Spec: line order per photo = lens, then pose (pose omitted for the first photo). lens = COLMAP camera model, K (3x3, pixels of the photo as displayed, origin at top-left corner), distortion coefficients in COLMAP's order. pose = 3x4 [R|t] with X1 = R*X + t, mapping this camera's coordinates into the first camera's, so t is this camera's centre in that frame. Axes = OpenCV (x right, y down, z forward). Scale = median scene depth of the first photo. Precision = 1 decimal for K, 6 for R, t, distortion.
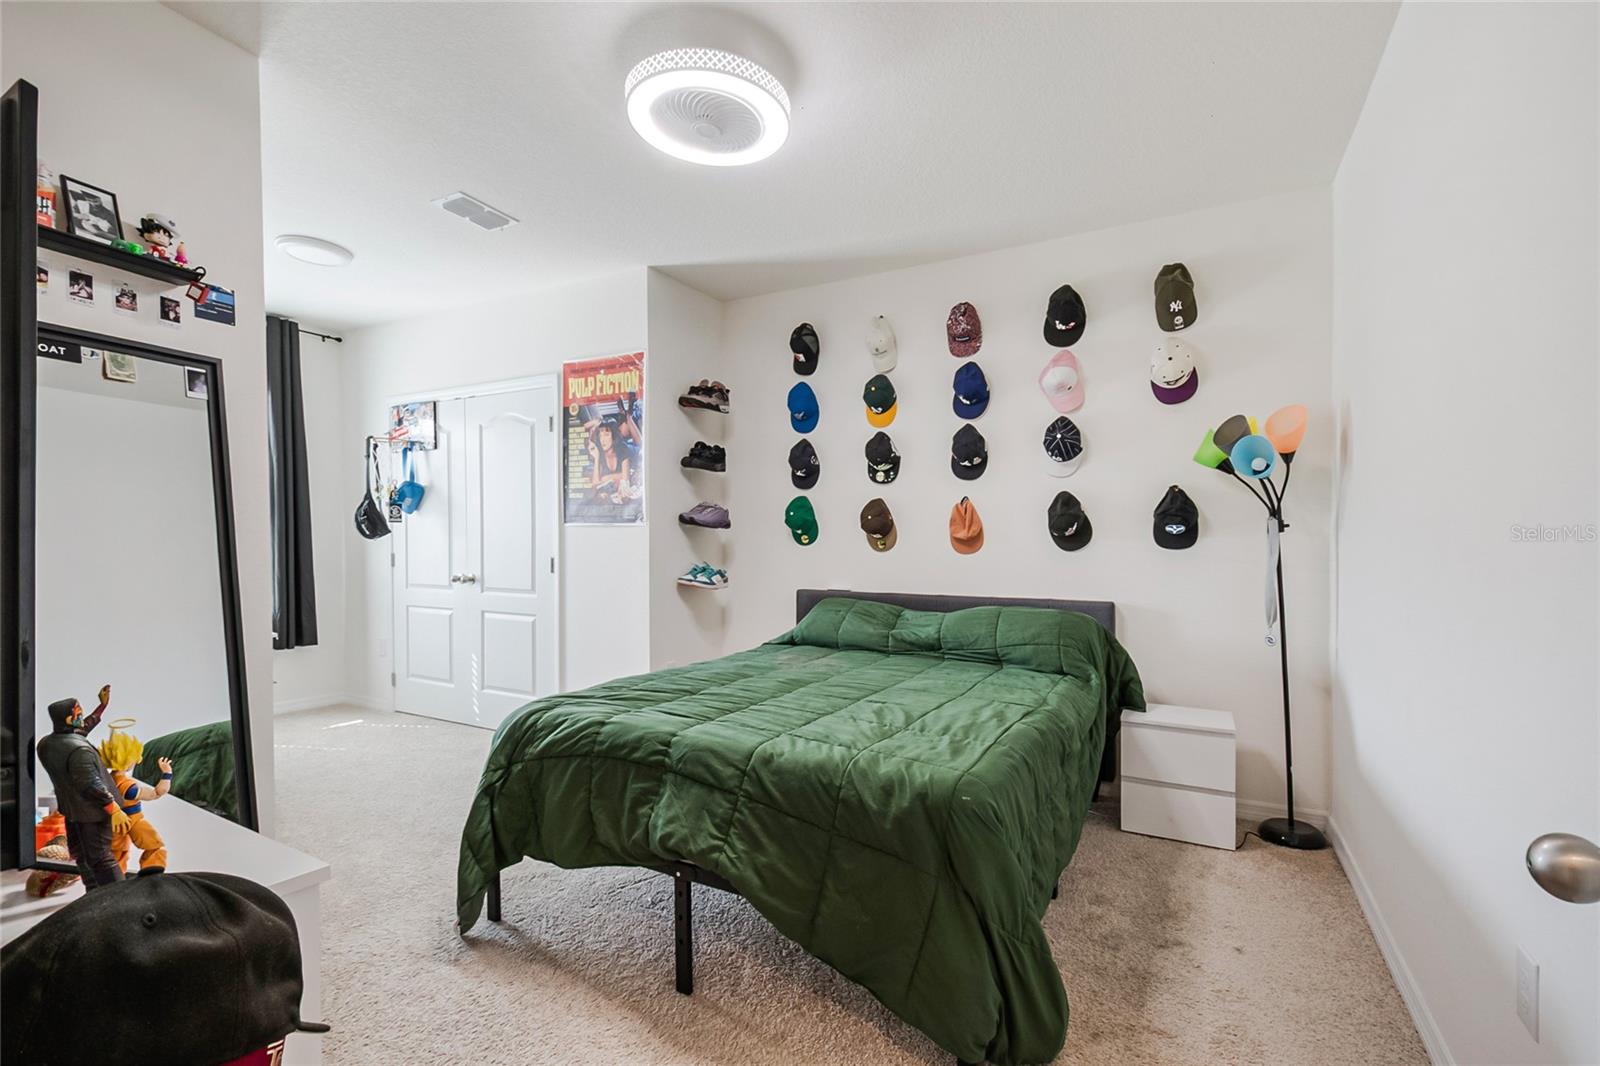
lens RADIAL K [[733.7, 0, 765.6], [0, 733.7, 548.6], [0, 0, 1]] dist [0.023468, -0.024749]
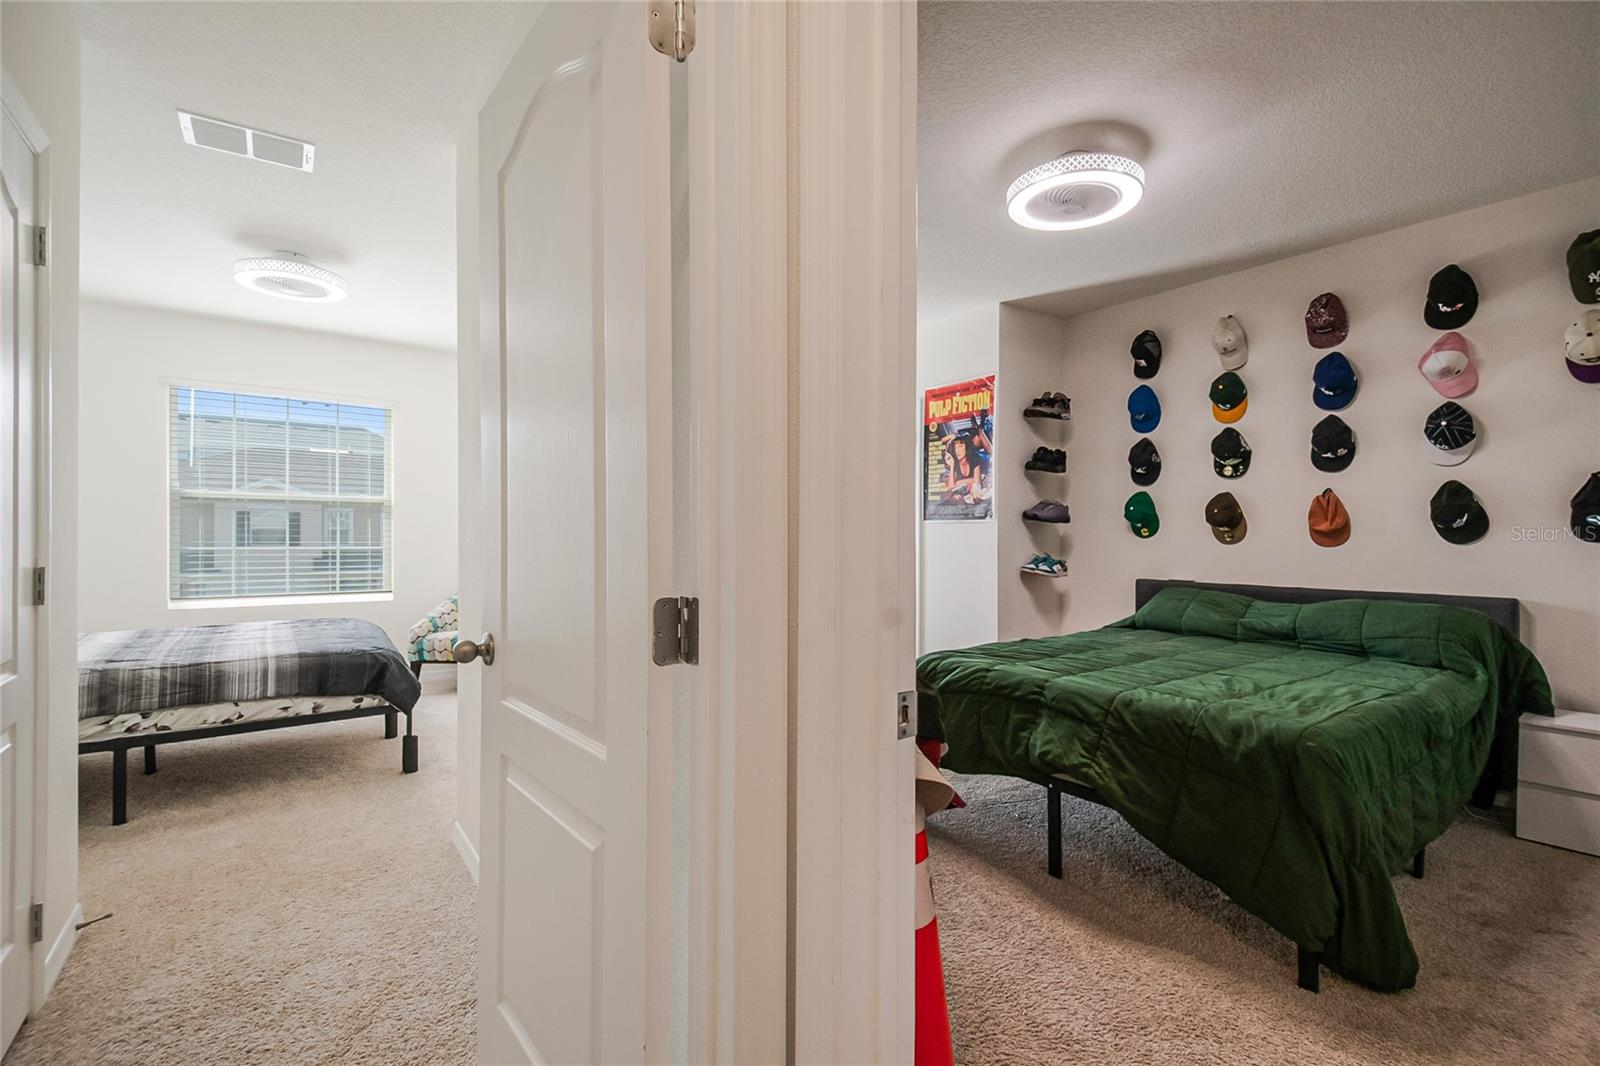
lens RADIAL K [[733.7, 0, 765.6], [0, 733.7, 548.6], [0, 0, 1]] dist [0.023468, -0.024749]
pose [[0.920493, 0.003119, -0.390745, -0.041293], [0.000458, 0.999959, 0.009059, 0.001083], [0.390758, -0.008518, 0.920454, -0.234817]]
